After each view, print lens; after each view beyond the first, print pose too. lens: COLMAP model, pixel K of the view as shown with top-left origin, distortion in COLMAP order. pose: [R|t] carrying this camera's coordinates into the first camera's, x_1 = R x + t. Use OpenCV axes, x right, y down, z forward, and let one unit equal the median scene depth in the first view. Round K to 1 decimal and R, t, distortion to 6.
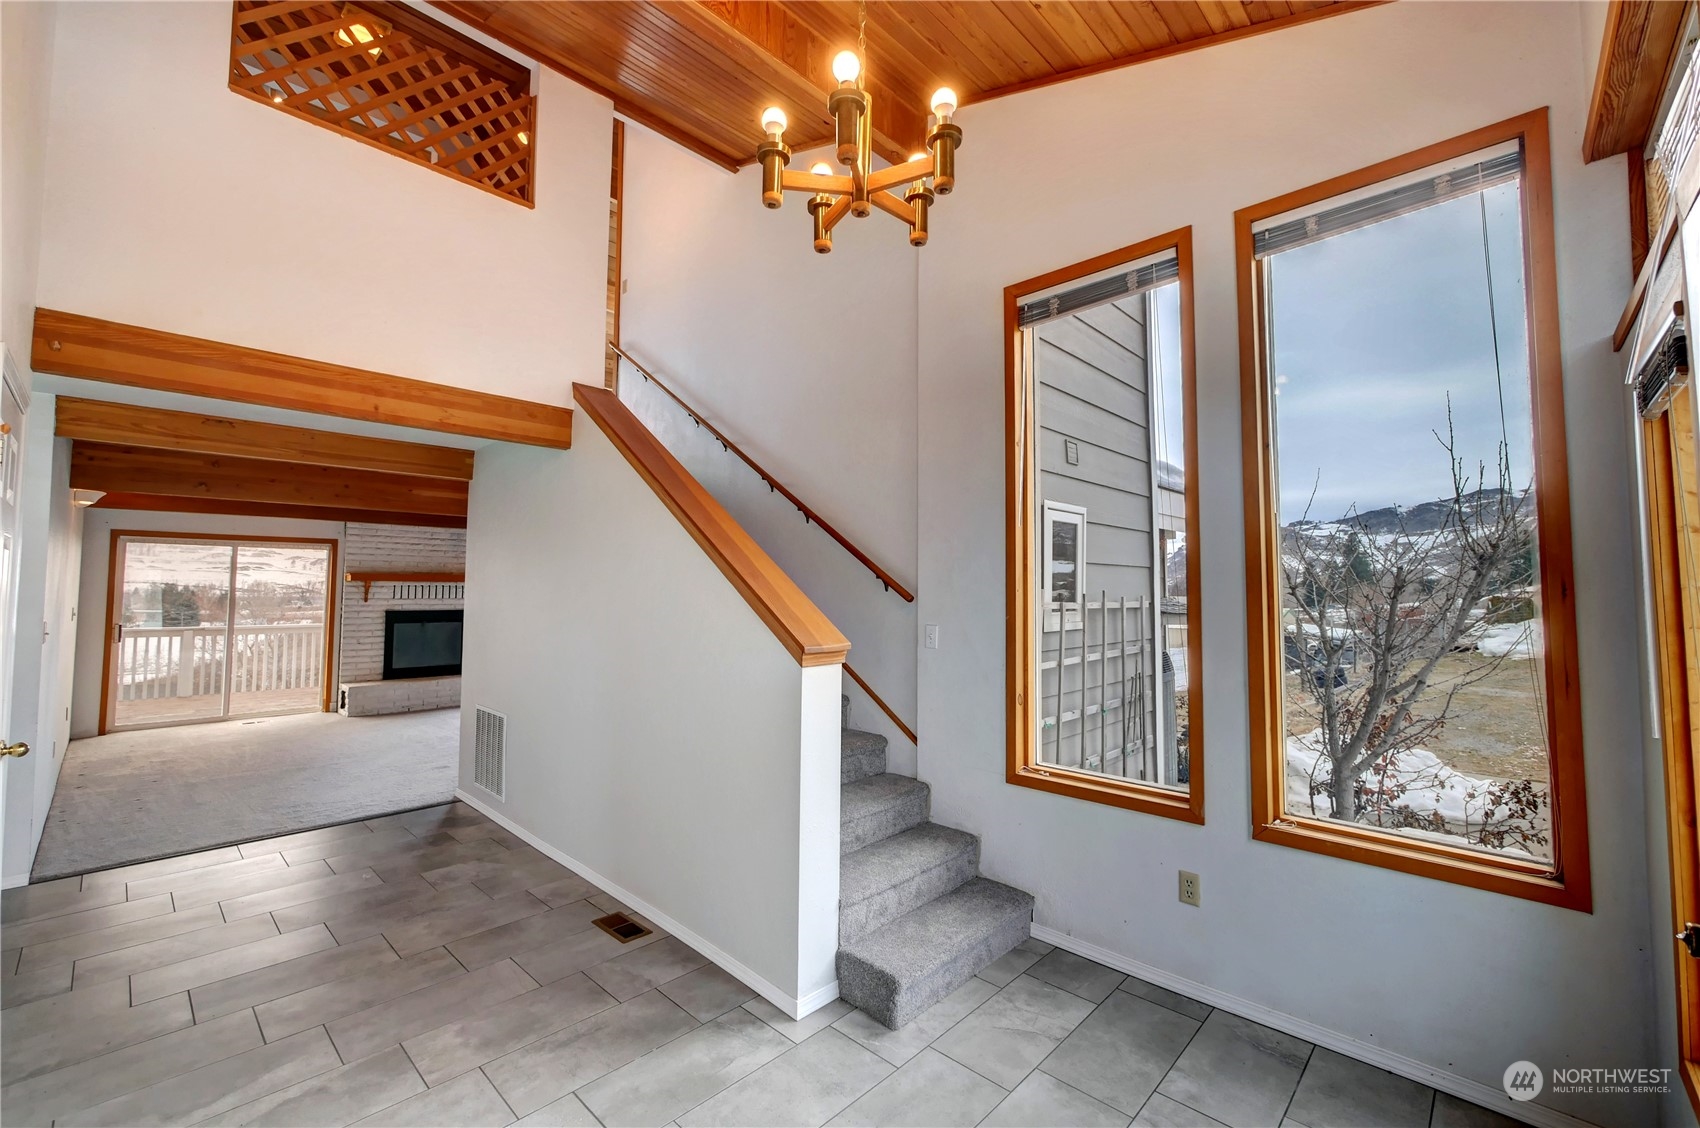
lens RADIAL K [[705.0, 0, 862.0], [0, 705.0, 554.6], [0, 0, 1]] dist [-0.007975, 0.000700]
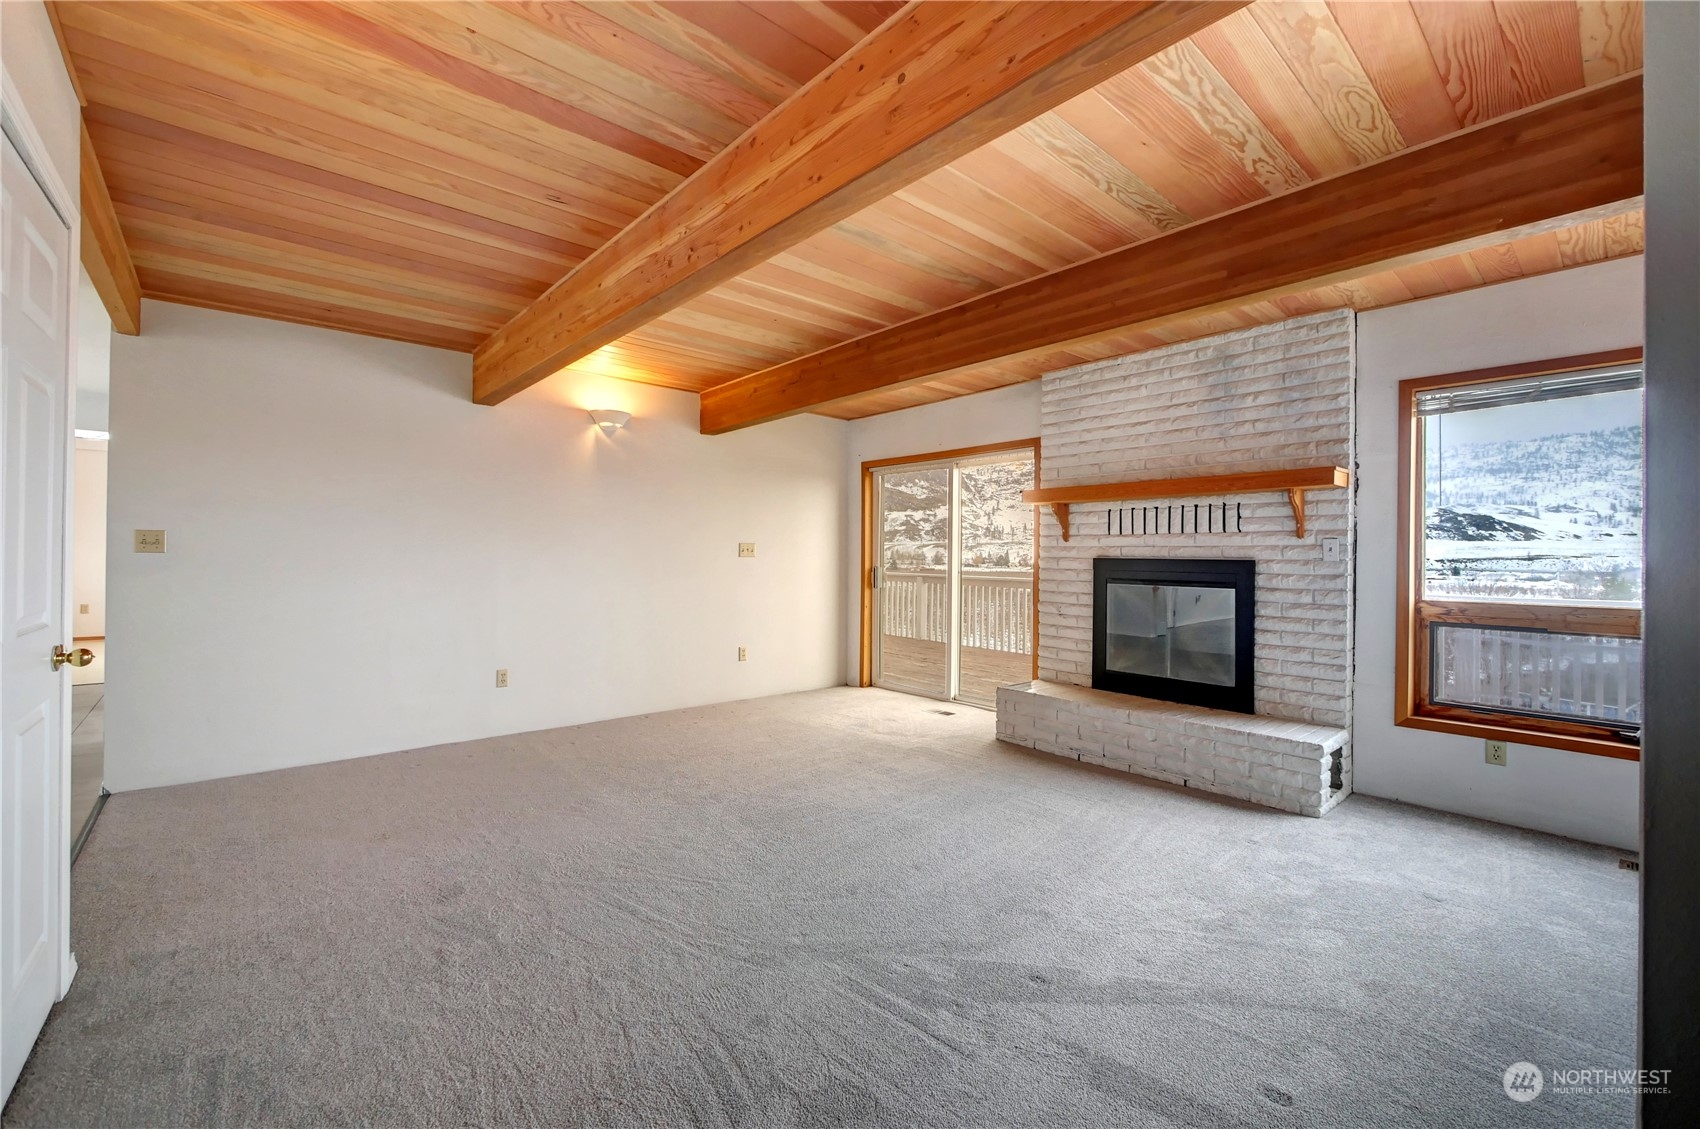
lens RADIAL K [[705.0, 0, 849.6], [0, 705.0, 554.2], [0, 0, 1]] dist [-0.007975, 0.000700]
pose [[-0.093847, -0.006085, -0.995568, -0.133800], [0.041295, 0.999097, -0.009999, 0.074939], [0.994730, -0.042050, -0.093511, 0.868272]]
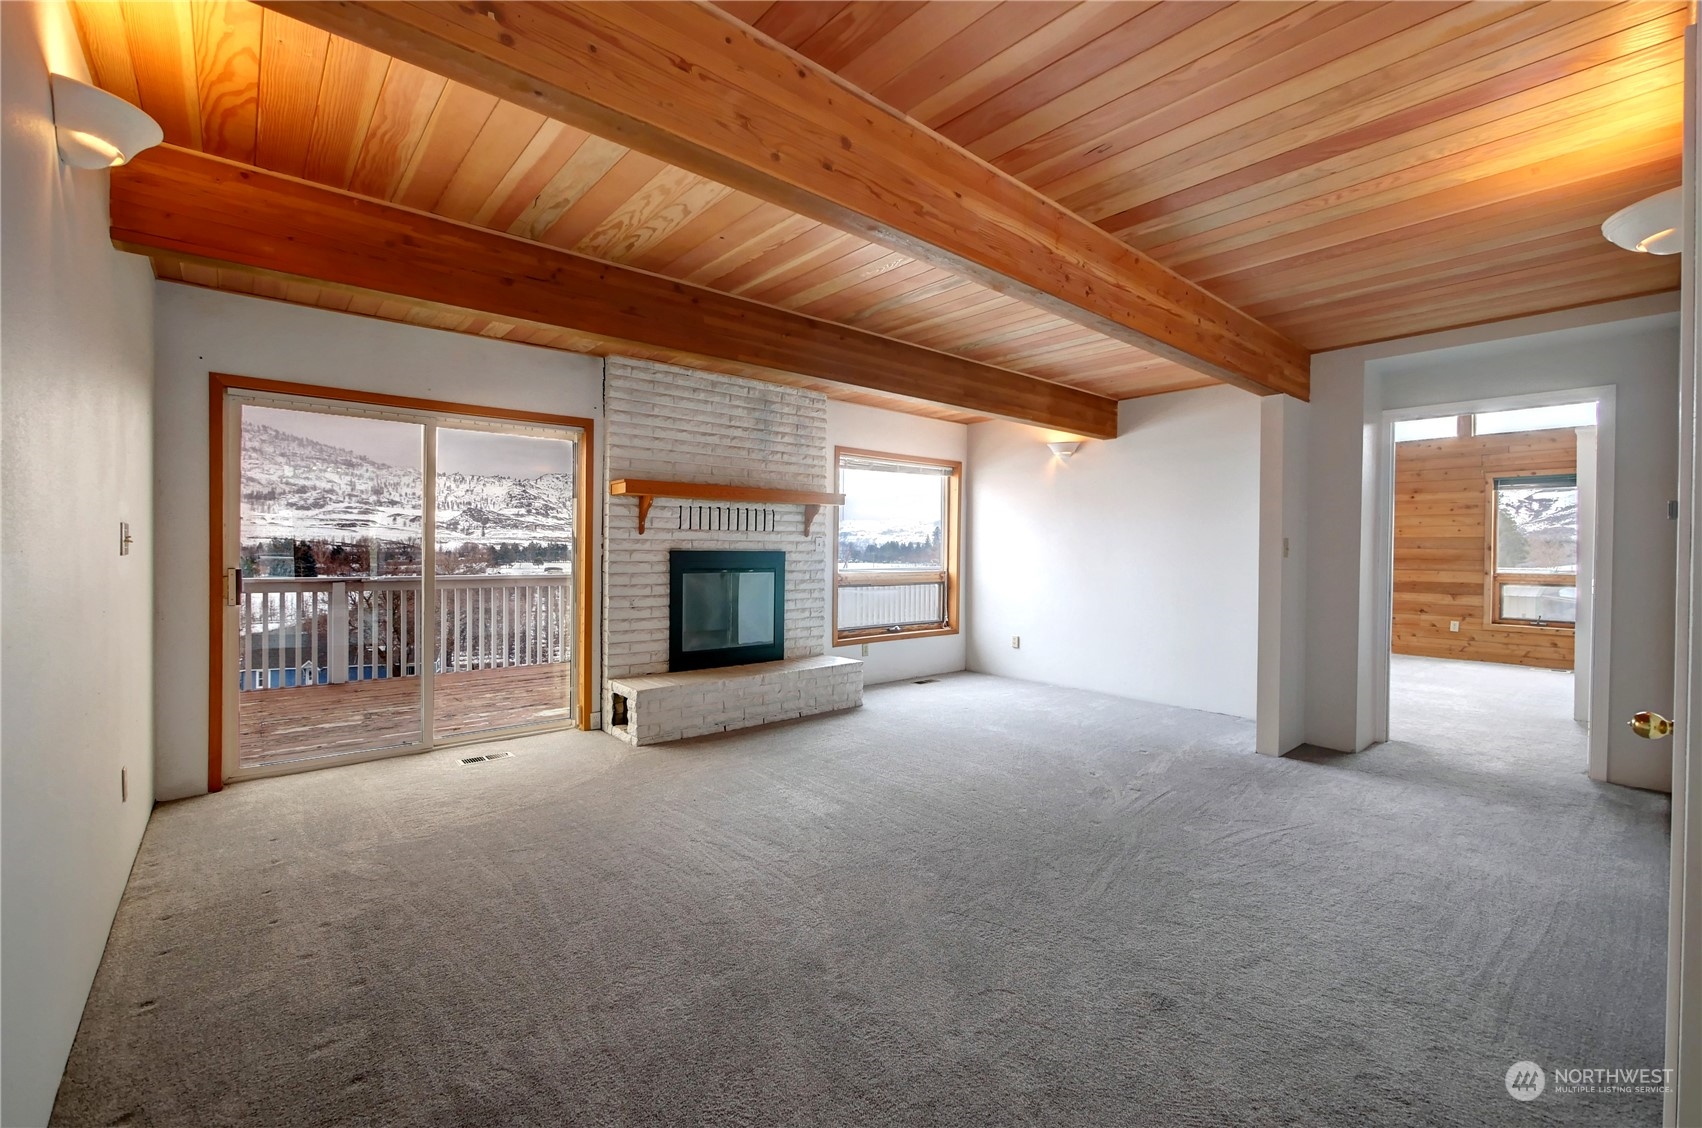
lens RADIAL K [[705.8, 0, 854.9], [0, 705.8, 558.0], [0, 0, 1]] dist [-0.007975, 0.000700]
pose [[0.994908, 0.006555, -0.100571, -0.475172], [-0.000078, 0.997932, 0.064277, 0.049827], [0.100785, -0.063942, 0.992851, 0.454496]]
